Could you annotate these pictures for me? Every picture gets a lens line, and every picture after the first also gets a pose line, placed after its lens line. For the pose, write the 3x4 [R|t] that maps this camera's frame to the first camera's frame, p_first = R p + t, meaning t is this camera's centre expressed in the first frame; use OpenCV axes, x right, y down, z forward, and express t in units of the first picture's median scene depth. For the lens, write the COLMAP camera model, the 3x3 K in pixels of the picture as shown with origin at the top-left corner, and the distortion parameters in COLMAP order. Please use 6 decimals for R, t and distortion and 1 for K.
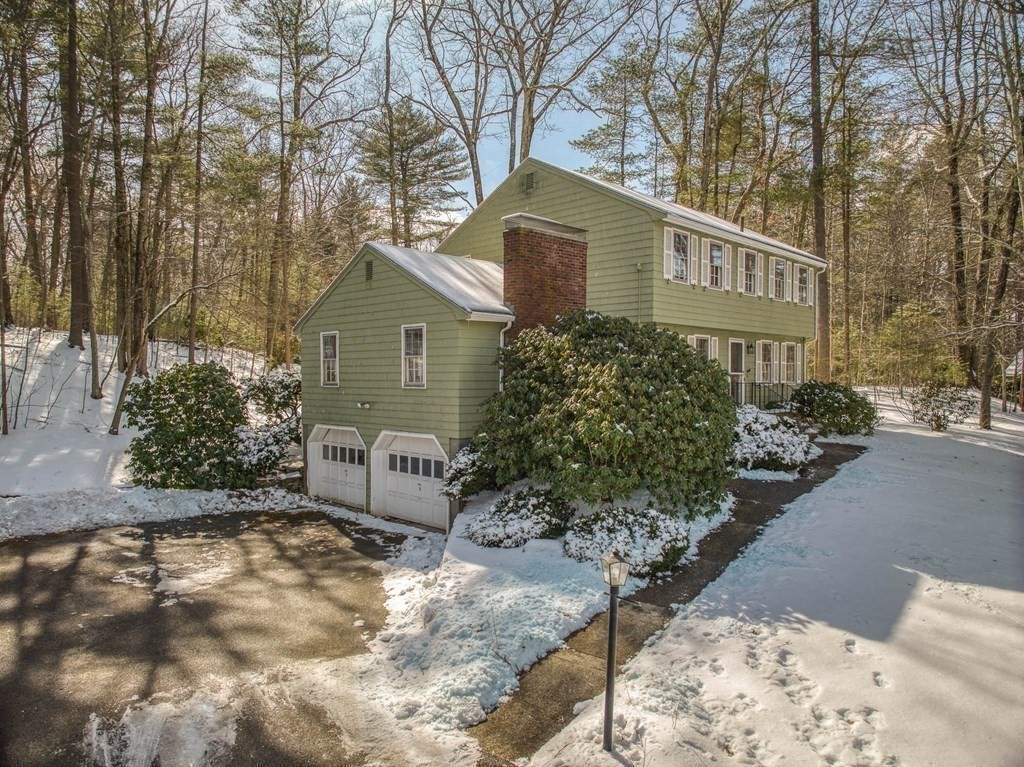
lens RADIAL K [[688.3, 0, 509.0], [0, 688.3, 383.9], [0, 0, 1]] dist [-0.025070, -0.029042]
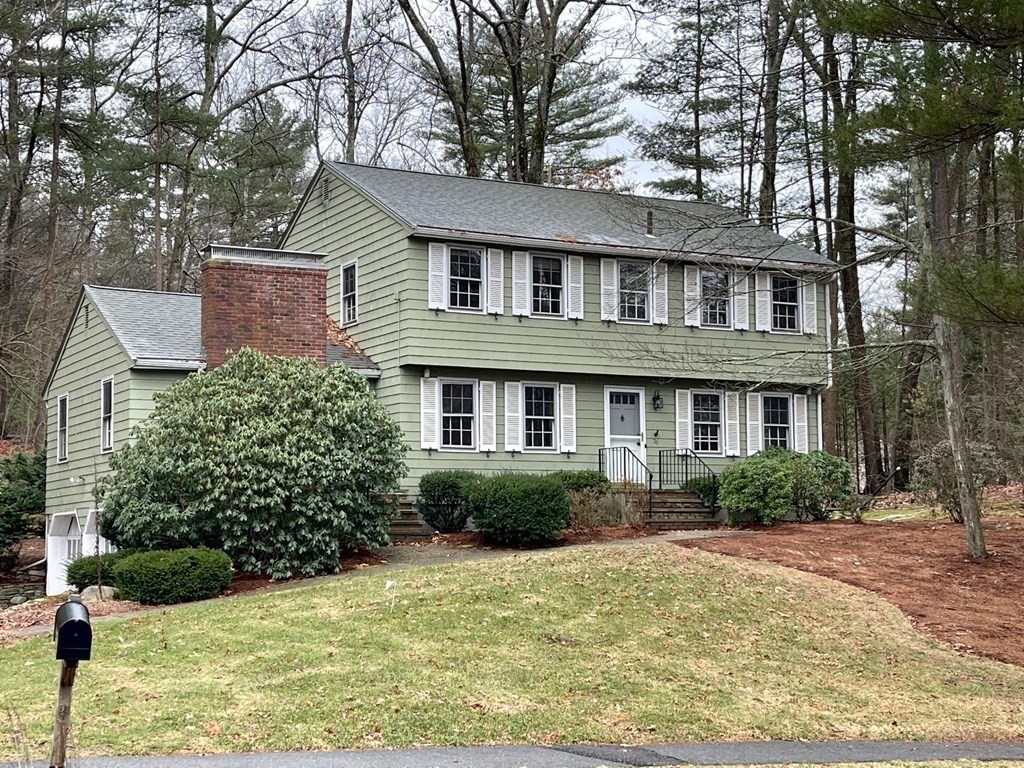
lens RADIAL K [[1579.3, 0, 512.0], [0, 1579.3, 384.0], [0, 0, 1]] dist [0.187790, -0.015098]
pose [[0.957974, -0.040198, -0.284024, 0.771866], [0.008041, 0.993507, -0.113490, 0.127446], [0.286741, 0.106437, 0.952077, -0.627936]]
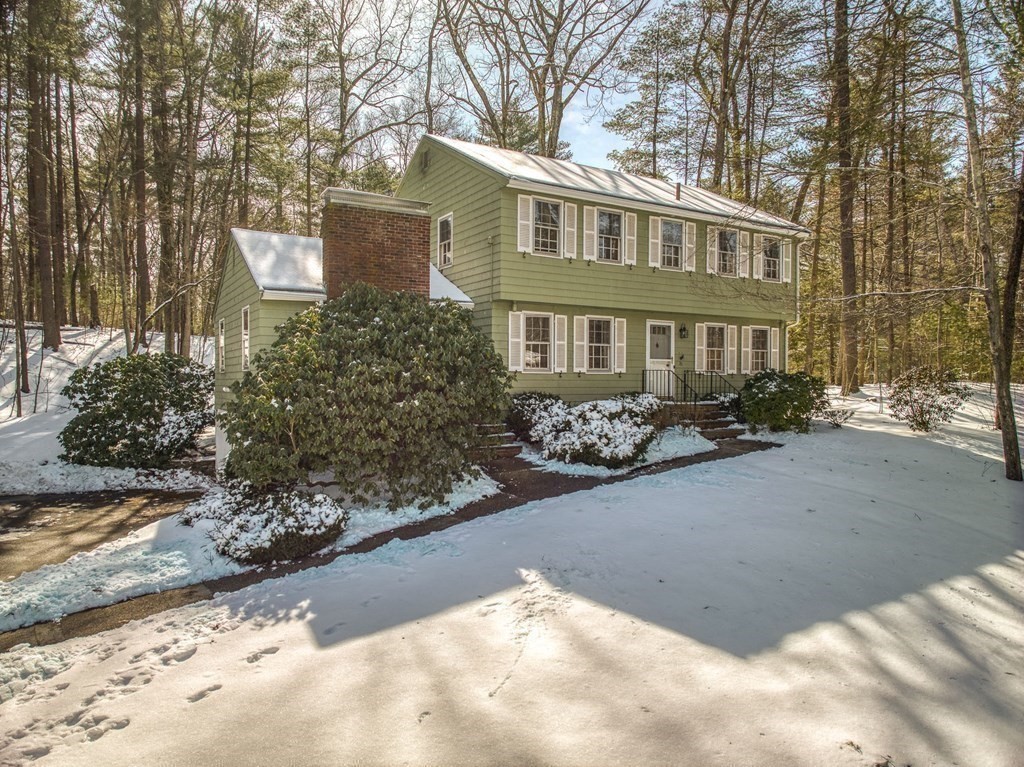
lens RADIAL K [[688.3, 0, 509.0], [0, 688.3, 383.9], [0, 0, 1]] dist [-0.025070, -0.029042]
pose [[0.968509, 0.004673, -0.248935, 0.414880], [-0.006459, 0.999959, -0.006358, 0.025397], [0.248895, 0.007766, 0.968499, 0.112138]]
